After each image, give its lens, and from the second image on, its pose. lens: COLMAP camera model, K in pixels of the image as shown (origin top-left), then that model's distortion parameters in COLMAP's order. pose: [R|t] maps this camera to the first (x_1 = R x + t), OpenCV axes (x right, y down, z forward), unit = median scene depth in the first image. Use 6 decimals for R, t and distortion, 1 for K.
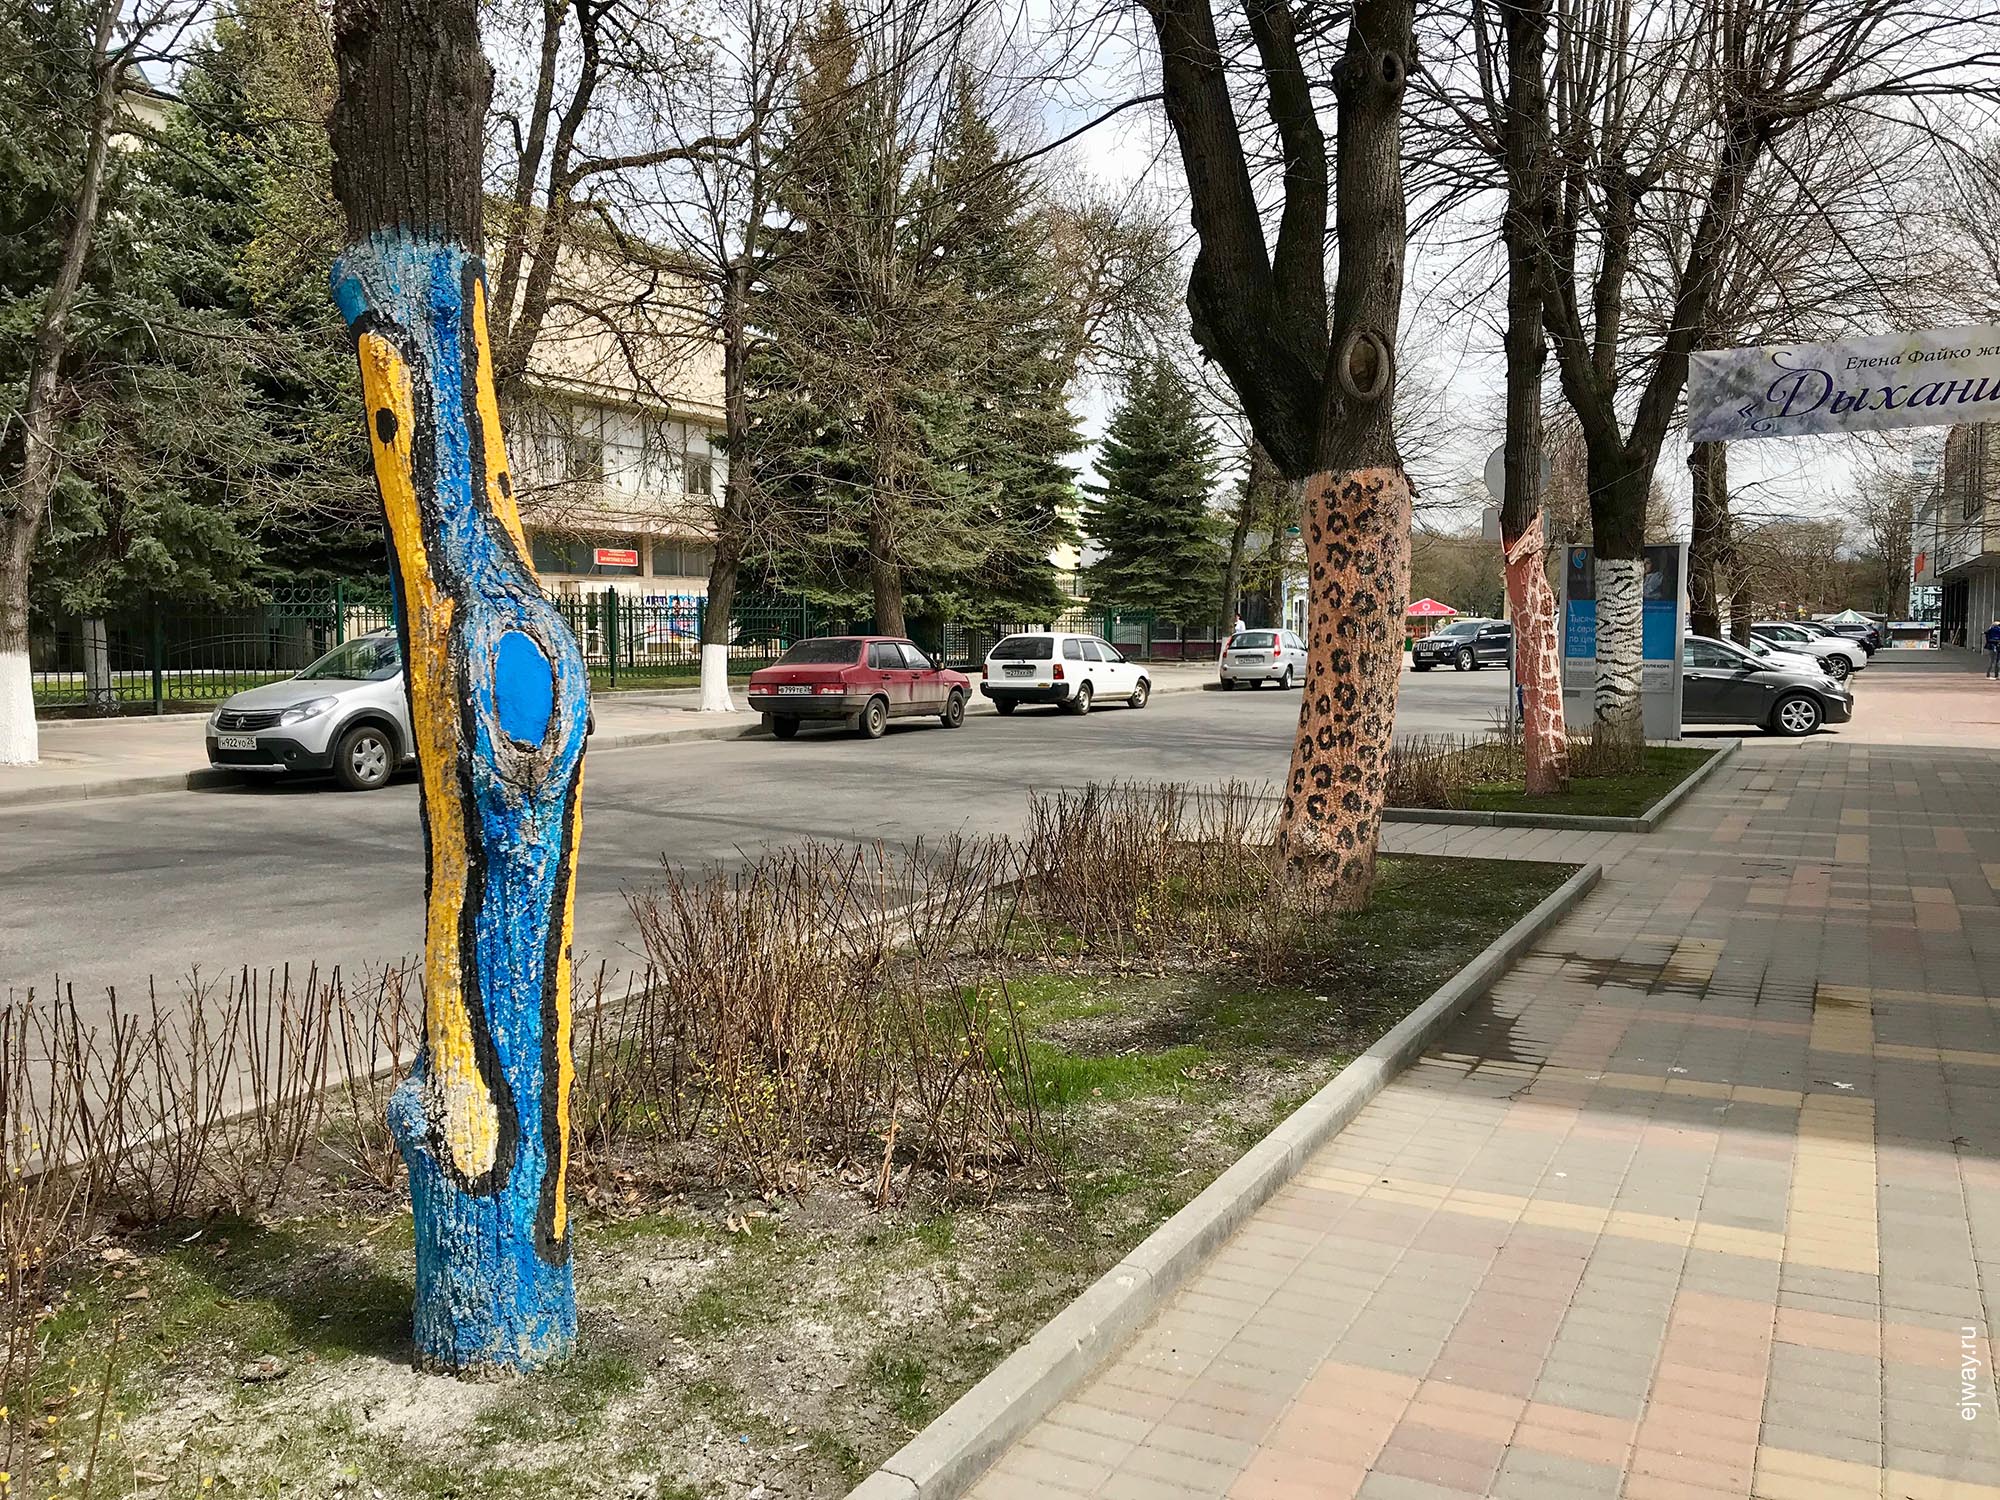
lens RADIAL K [[1640.3, 0, 993.4], [0, 1640.3, 755.6], [0, 0, 1]] dist [0.068735, -0.000196]
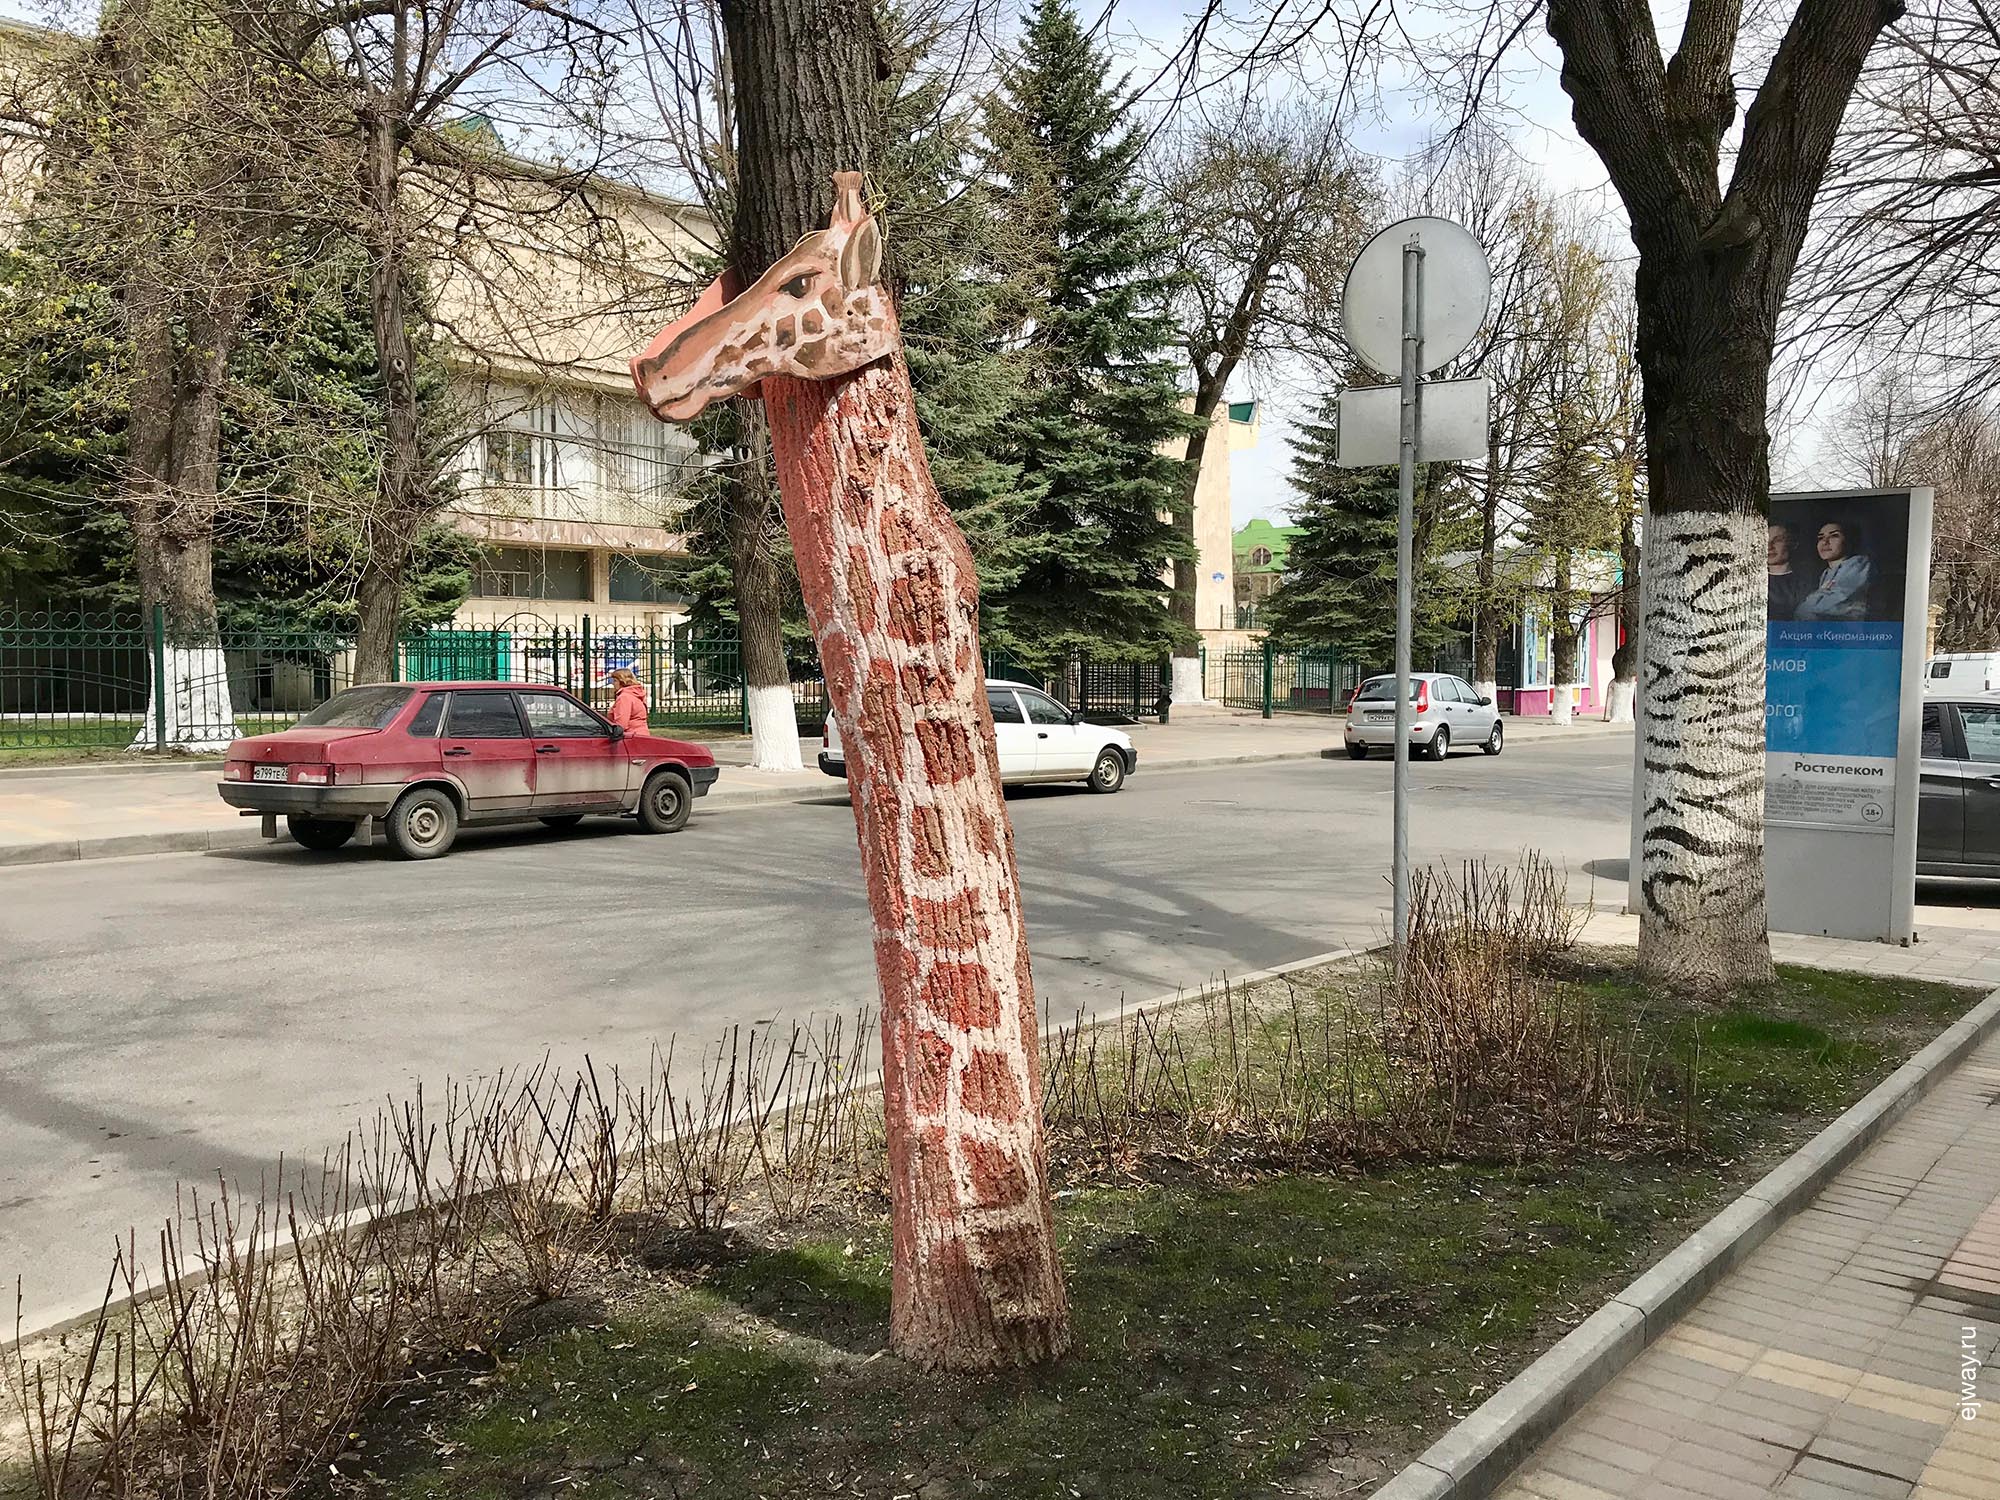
lens RADIAL K [[1640.3, 0, 1006.6], [0, 1640.3, 747.0], [0, 0, 1]] dist [0.068735, -0.000196]
pose [[0.978707, 0.017586, -0.204506, 0.248465], [-0.023498, 0.999372, -0.026513, -0.039753], [0.203912, 0.030754, 0.978506, 0.481987]]
